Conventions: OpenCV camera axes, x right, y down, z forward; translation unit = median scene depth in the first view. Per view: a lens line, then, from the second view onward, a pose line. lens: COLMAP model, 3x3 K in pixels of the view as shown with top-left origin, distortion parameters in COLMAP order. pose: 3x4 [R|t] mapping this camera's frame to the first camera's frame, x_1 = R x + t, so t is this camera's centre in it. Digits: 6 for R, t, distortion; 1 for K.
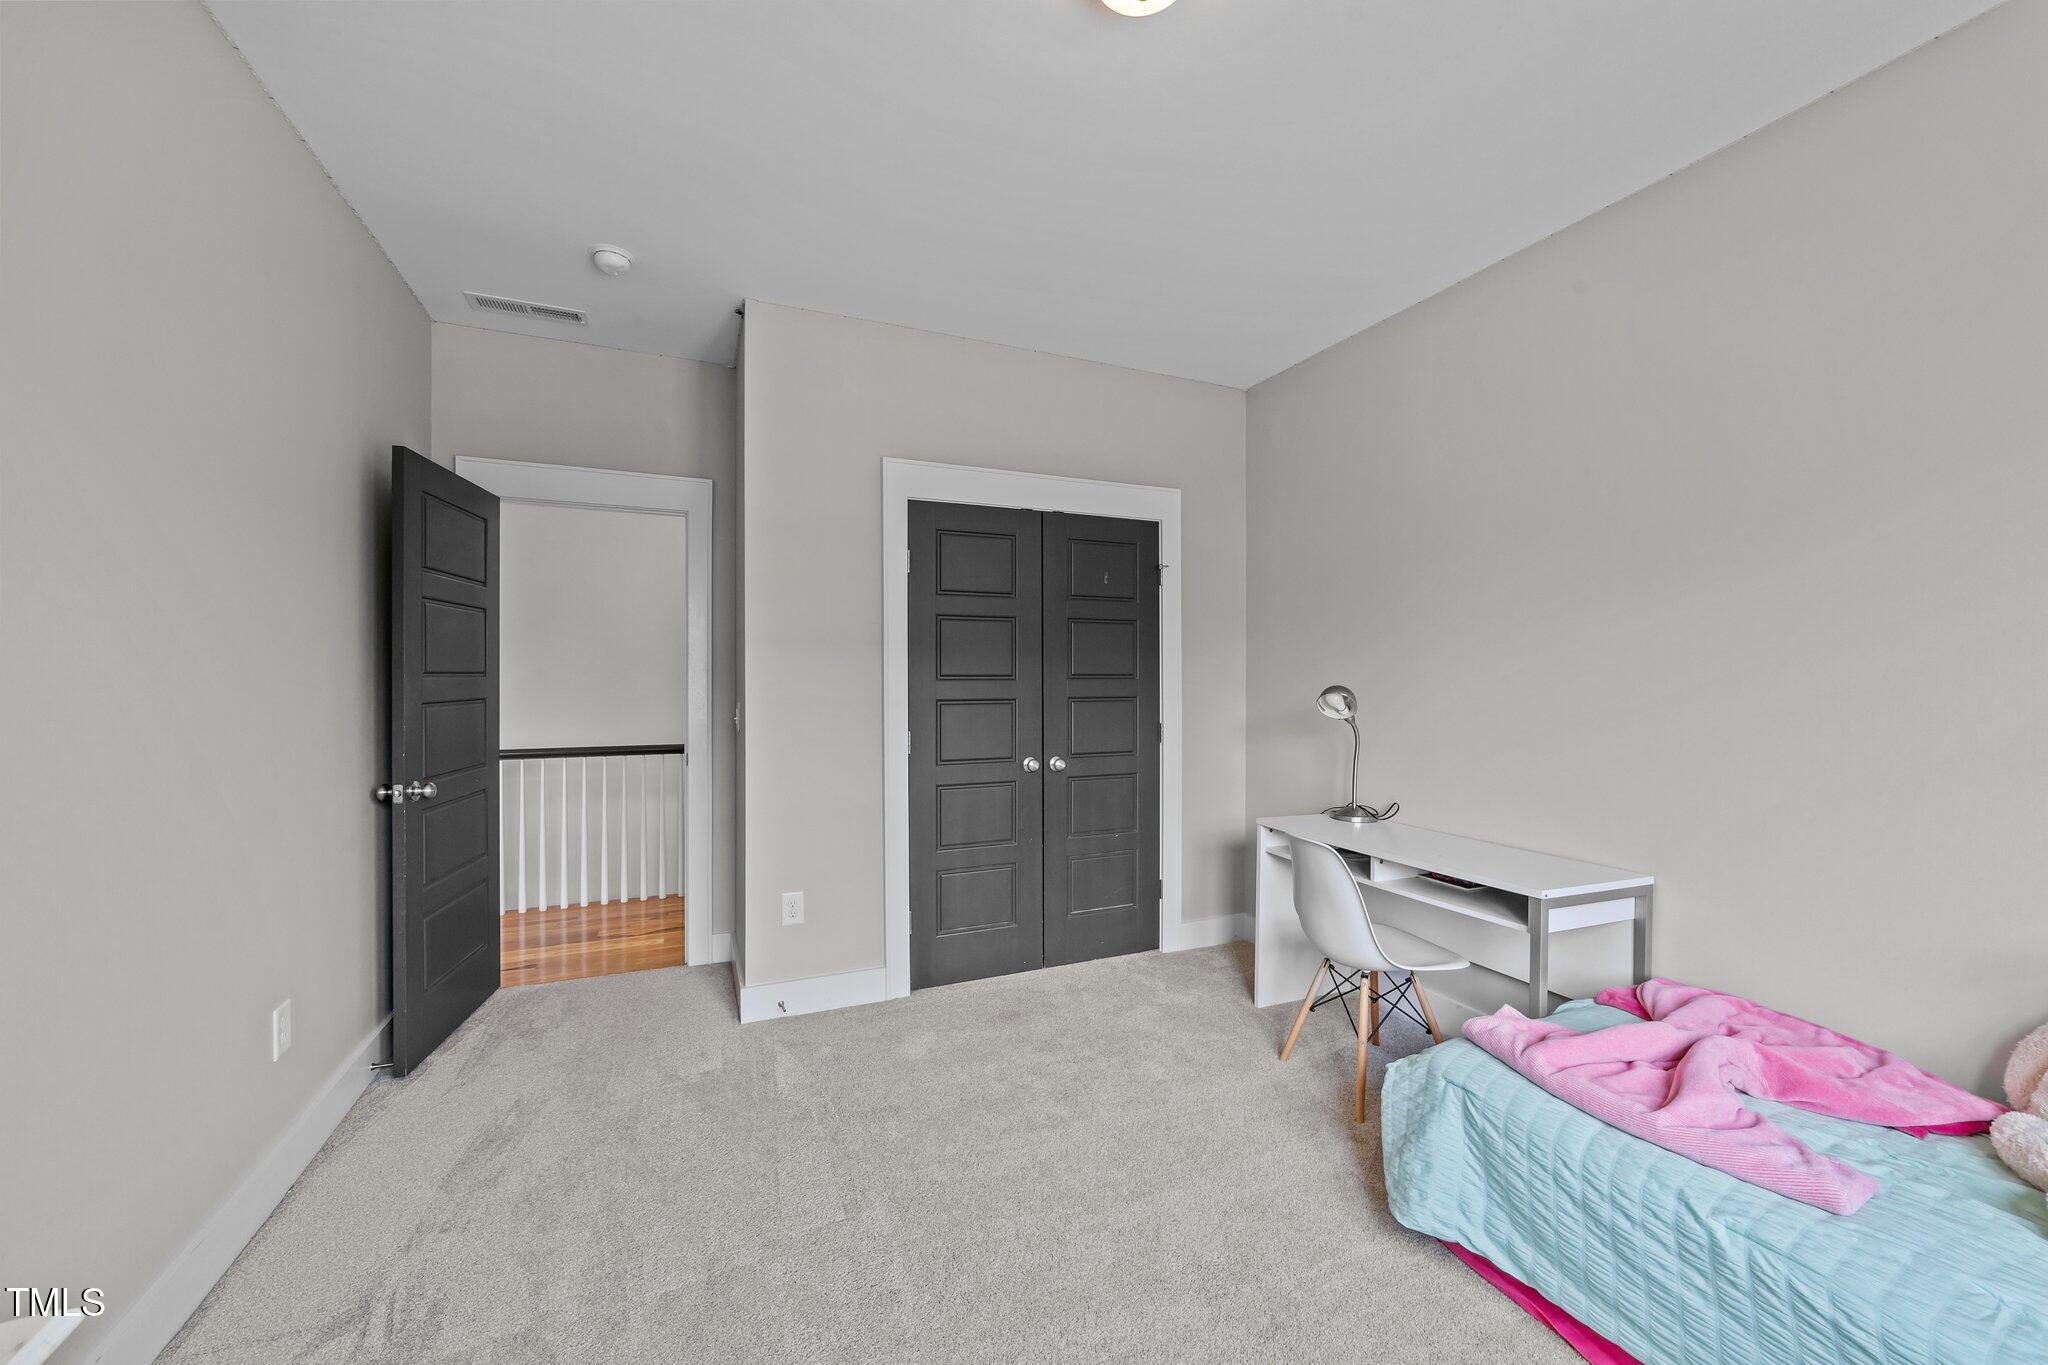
lens RADIAL K [[790.1, 0, 1016.6], [0, 790.1, 684.9], [0, 0, 1]] dist [0.004474, 0.000319]
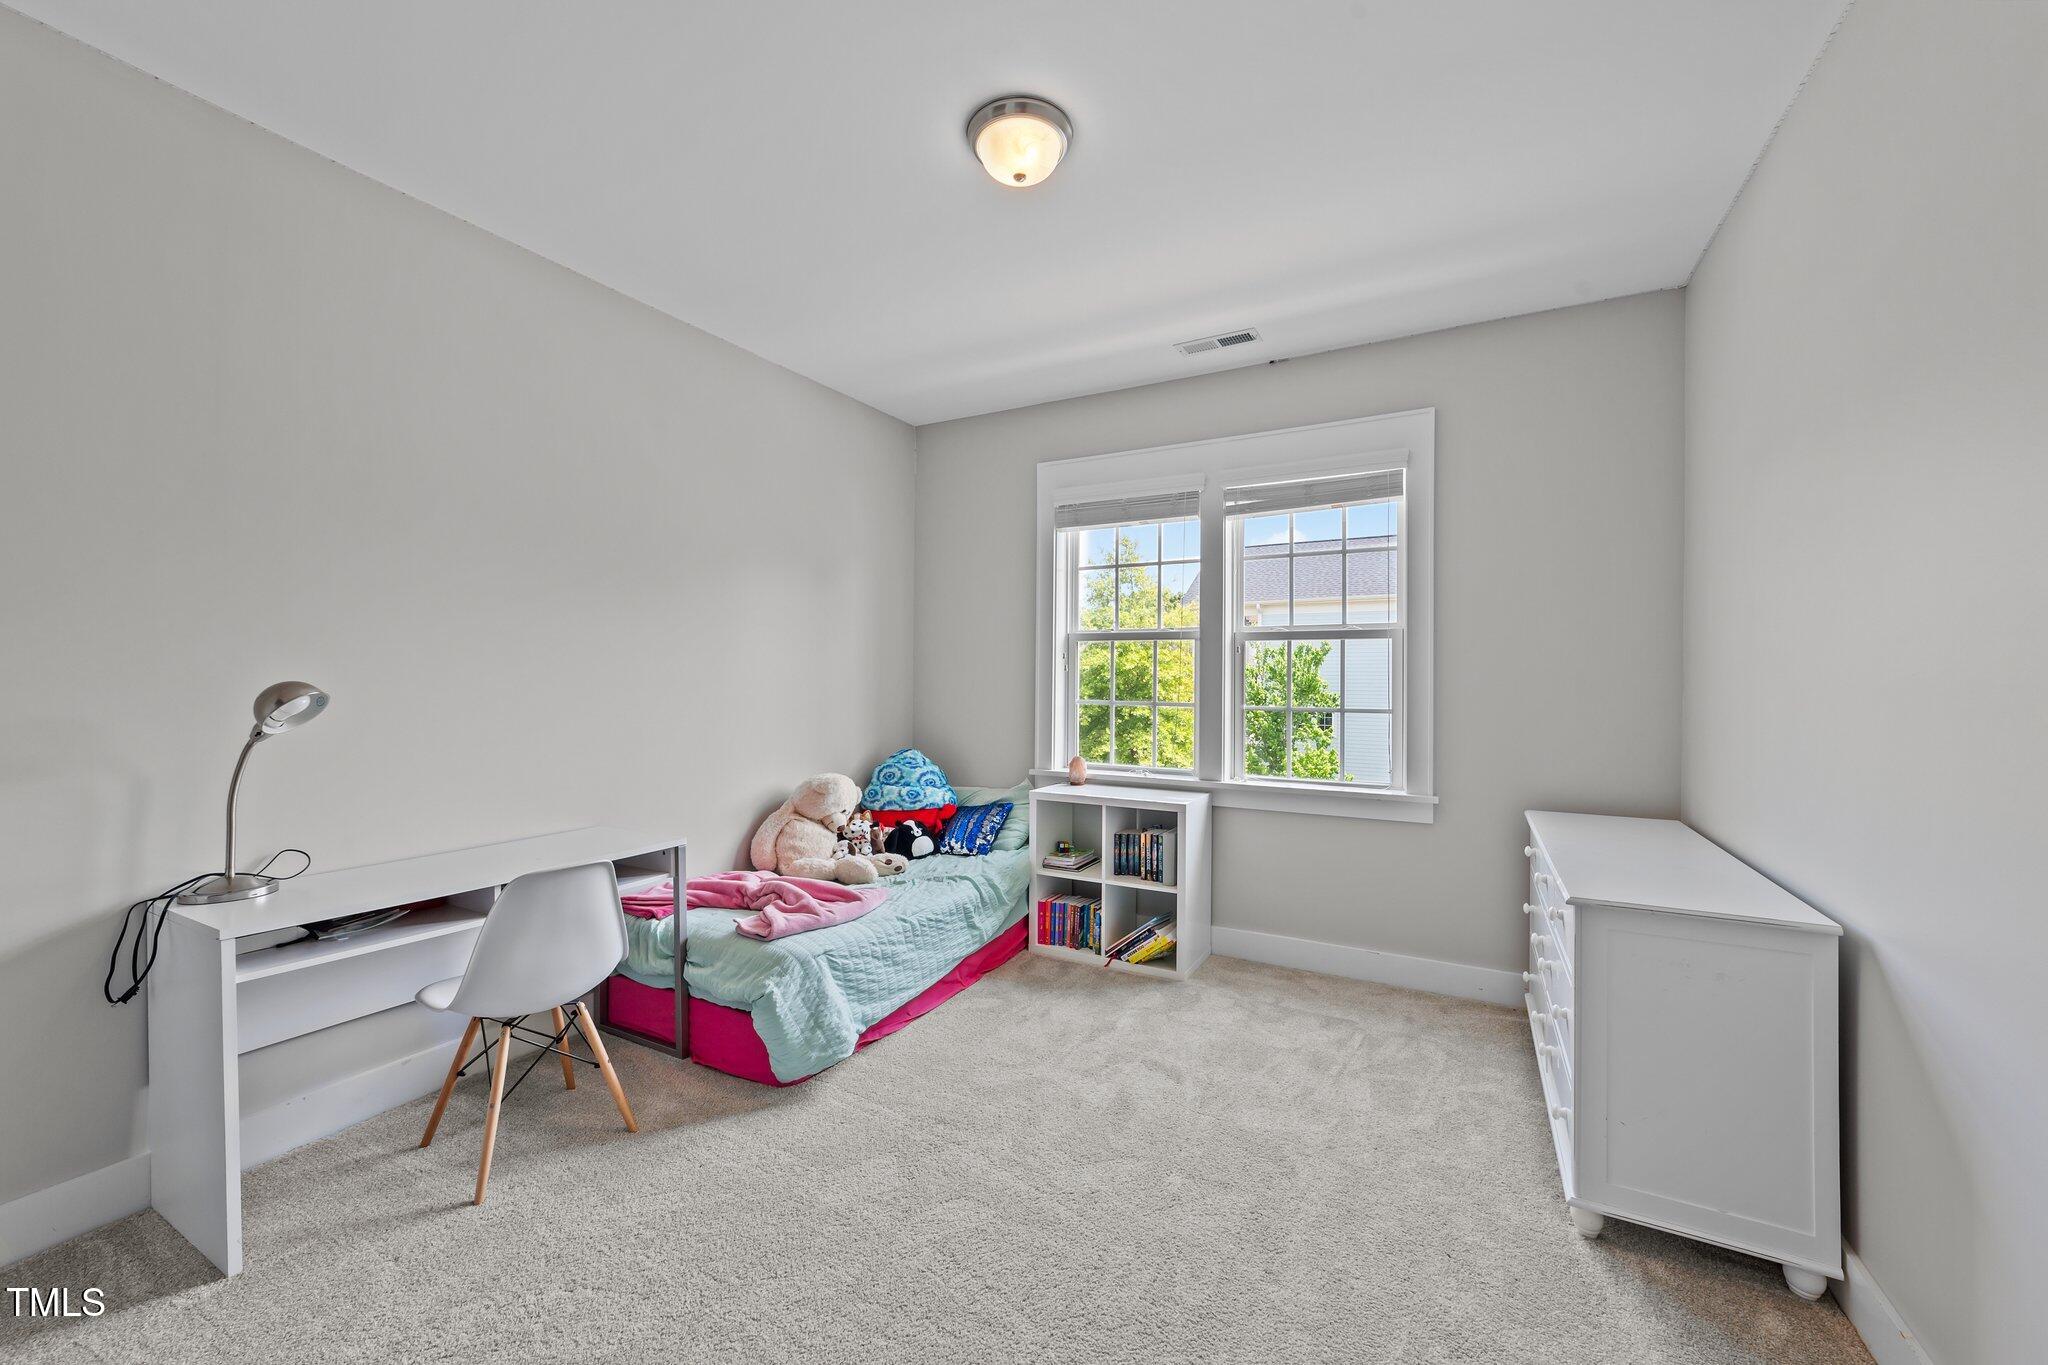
lens RADIAL K [[790.1, 0, 1018.8], [0, 790.1, 681.5], [0, 0, 1]] dist [0.004474, 0.000319]
pose [[-0.624345, 0.004725, 0.781134, -0.993050], [0.006926, 0.999976, -0.000512, 0.008357], [-0.781118, 0.005090, -0.624363, 1.990740]]
